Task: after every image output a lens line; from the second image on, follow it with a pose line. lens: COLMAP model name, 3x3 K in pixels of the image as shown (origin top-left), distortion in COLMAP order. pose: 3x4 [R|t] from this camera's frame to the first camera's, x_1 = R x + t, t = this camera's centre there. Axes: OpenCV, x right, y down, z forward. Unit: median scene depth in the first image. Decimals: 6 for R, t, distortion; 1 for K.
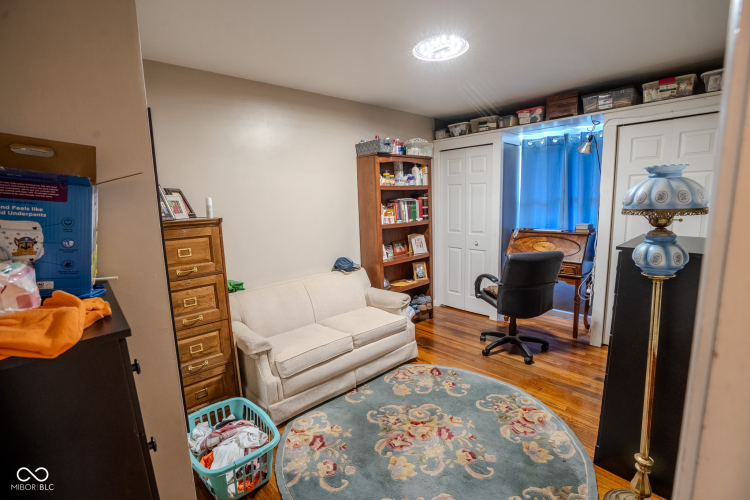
lens RADIAL K [[343.9, 0, 371.1], [0, 343.9, 251.8], [0, 0, 1]] dist [-0.062000, 0.018322]
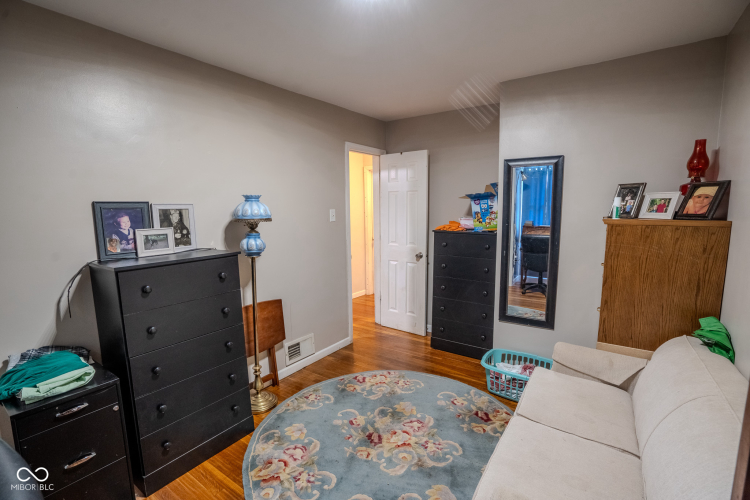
lens RADIAL K [[343.9, 0, 371.1], [0, 343.9, 251.8], [0, 0, 1]] dist [-0.062000, 0.018322]
pose [[-0.975344, 0.076396, -0.207046, 0.401521], [0.016841, 0.961202, 0.275330, -0.289033], [0.220047, 0.265055, -0.938789, 1.824219]]
